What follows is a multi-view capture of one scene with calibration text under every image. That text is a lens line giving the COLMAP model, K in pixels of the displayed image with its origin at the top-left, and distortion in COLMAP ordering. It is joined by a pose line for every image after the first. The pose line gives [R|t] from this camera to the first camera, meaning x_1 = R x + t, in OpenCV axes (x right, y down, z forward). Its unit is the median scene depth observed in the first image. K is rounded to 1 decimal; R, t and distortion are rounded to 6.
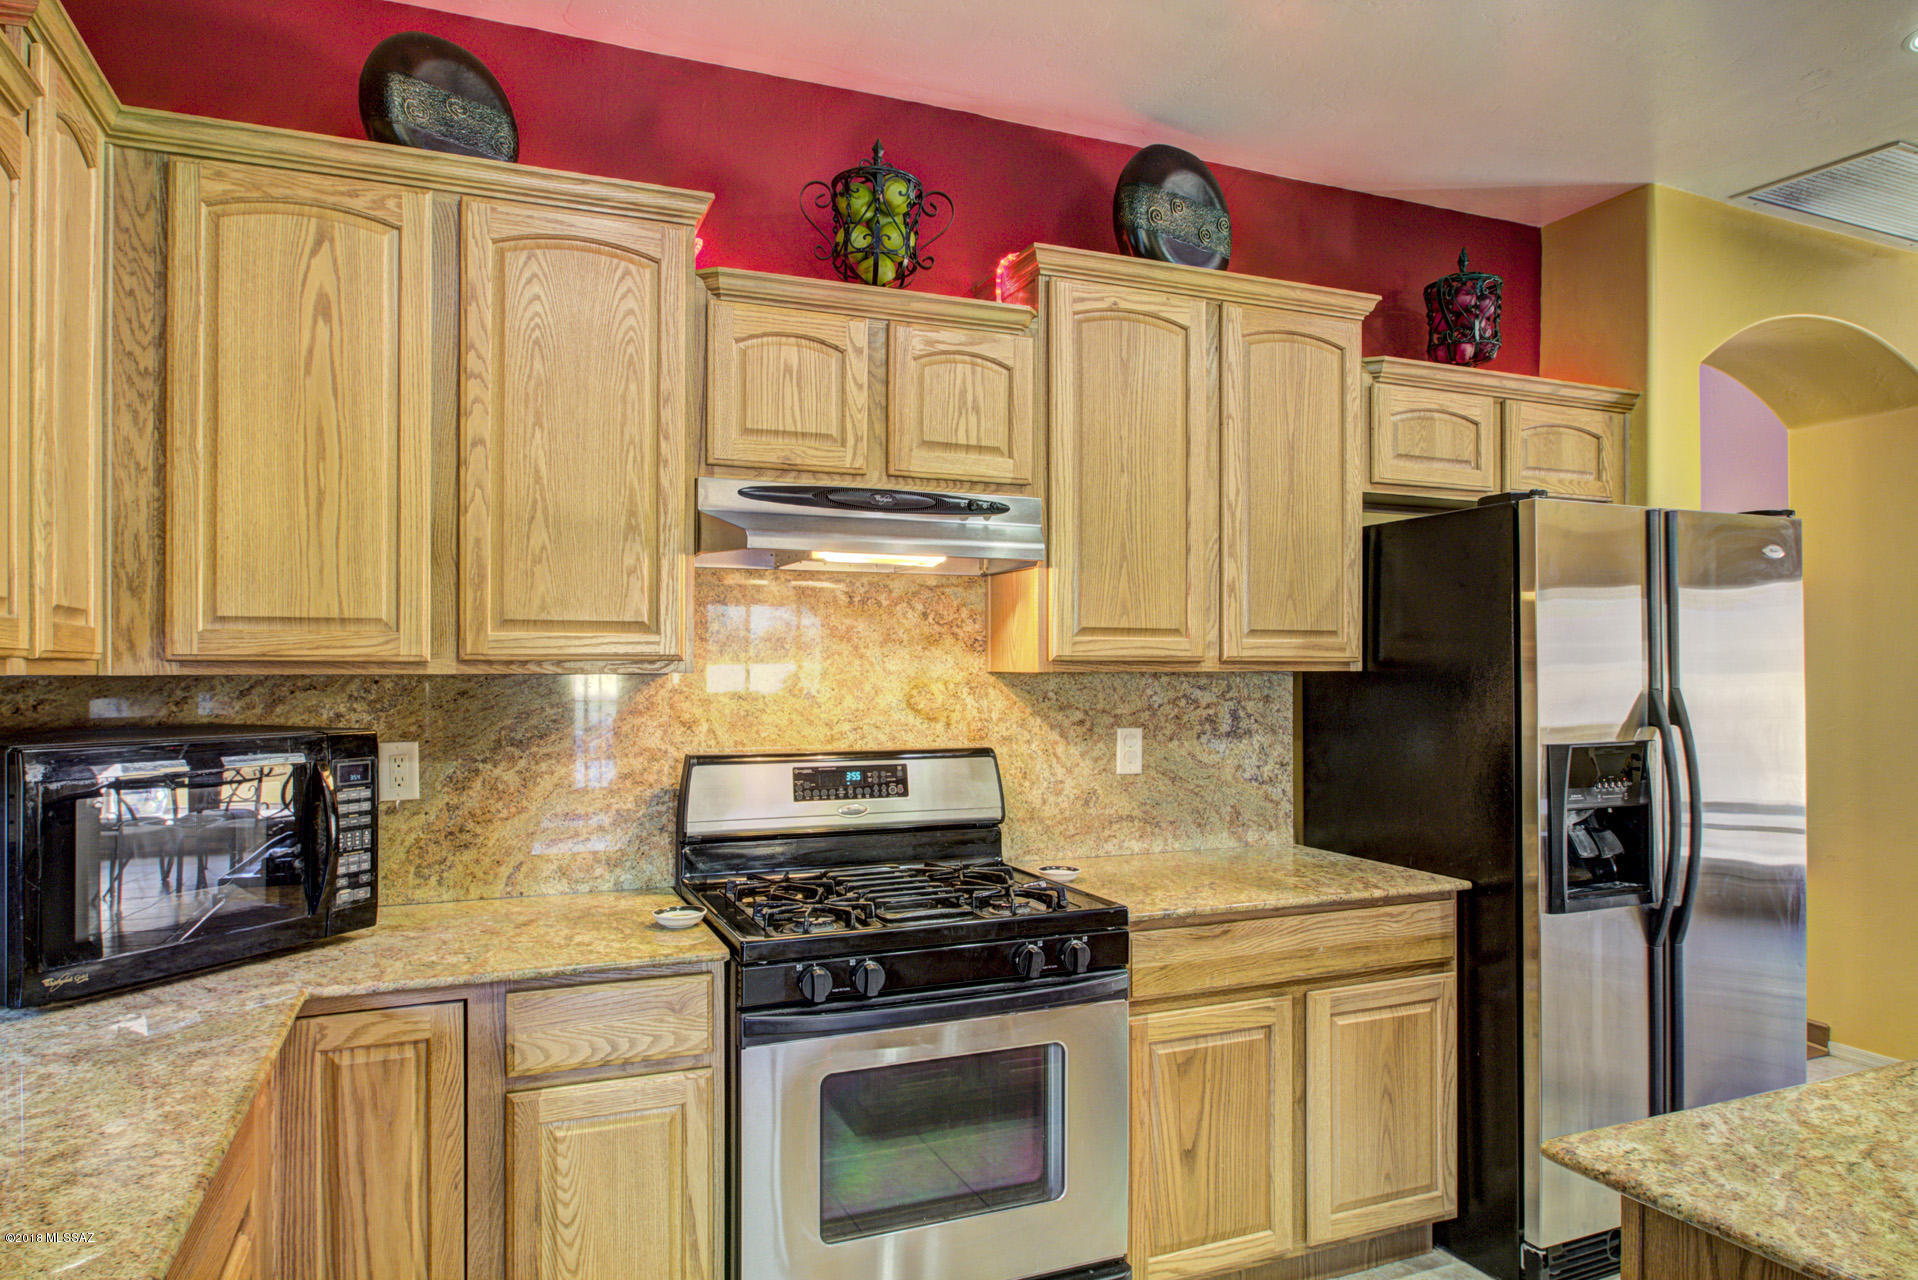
lens RADIAL K [[1138.7, 0, 954.9], [0, 1138.7, 655.3], [0, 0, 1]] dist [-0.019272, 0.000562]
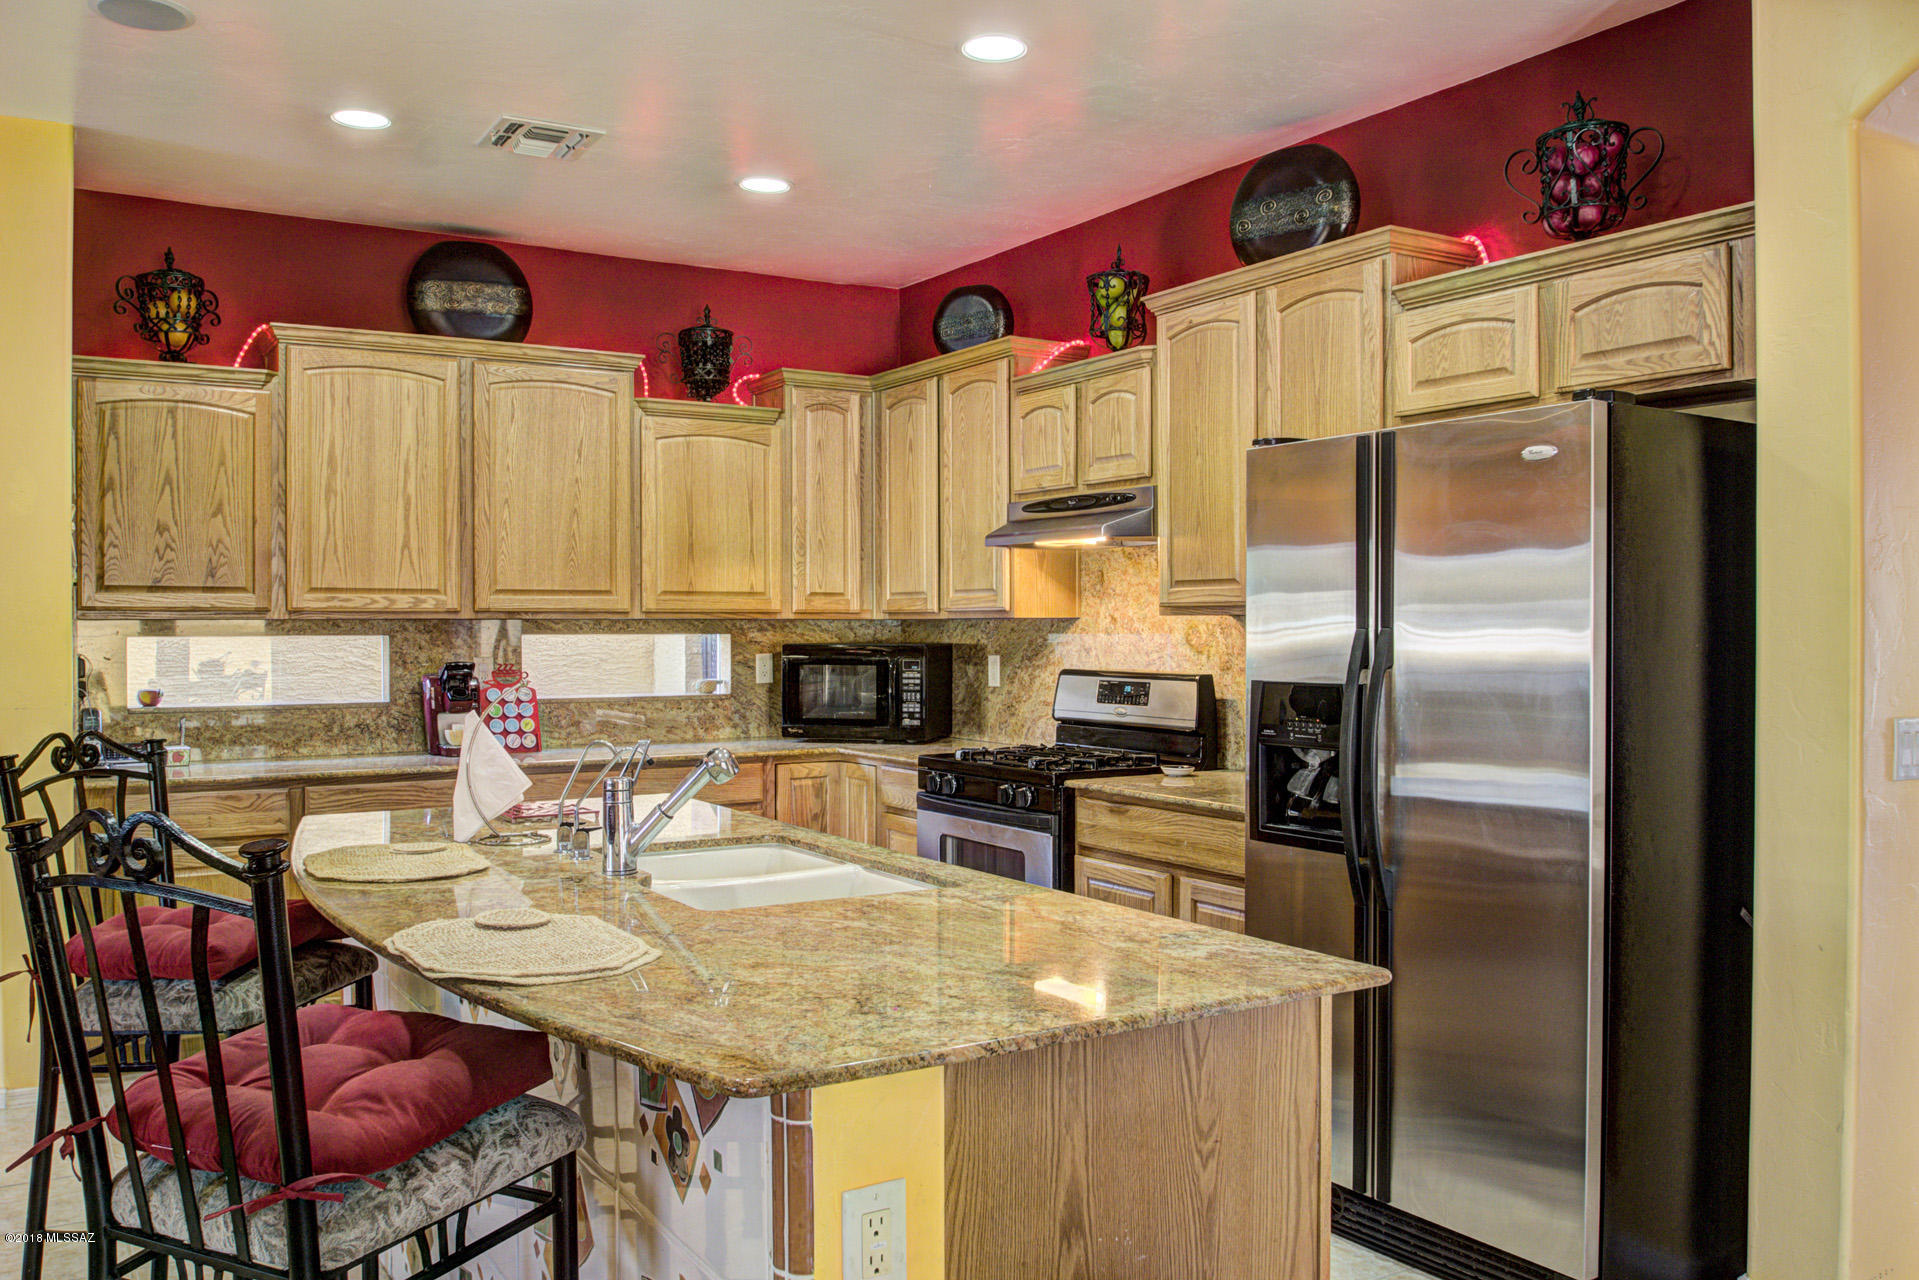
lens RADIAL K [[1523.2, 0, 951.2], [0, 1523.2, 634.1], [0, 0, 1]] dist [-0.058228, -0.009347]
pose [[0.166449, 0.005092, -0.986037, 1.764667], [0.013346, 0.999883, 0.007416, 0.019597], [0.985960, -0.014394, 0.166362, 0.459074]]
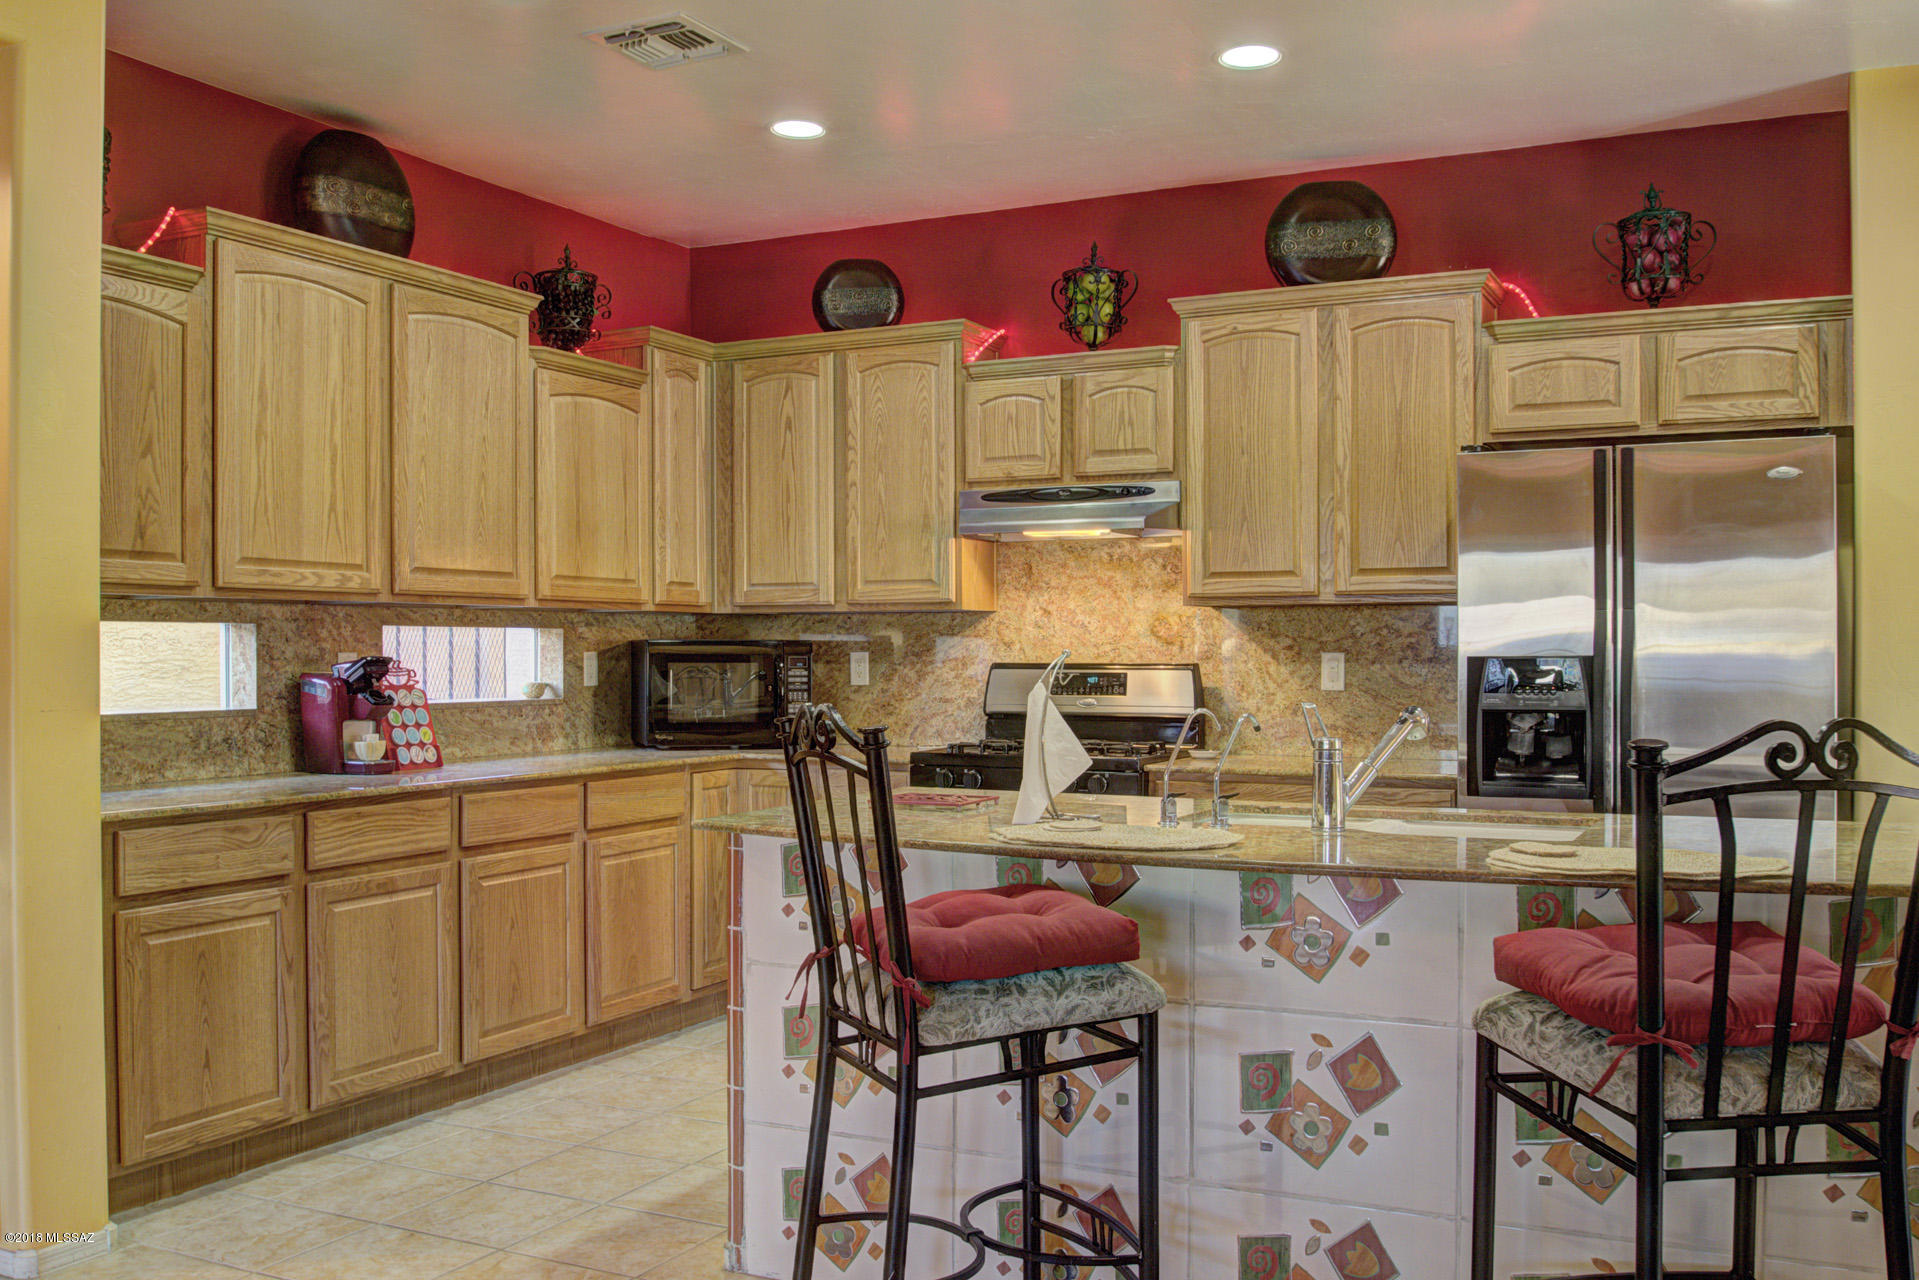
lens RADIAL K [[1733.8, 0, 961.6], [0, 1733.8, 648.9], [0, 0, 1]] dist [-0.075788, 0.022602]
pose [[0.660660, -0.002314, -0.750681, 1.458597], [0.011120, 0.999916, 0.006704, 0.049516], [0.750603, -0.012776, 0.660630, -0.586408]]
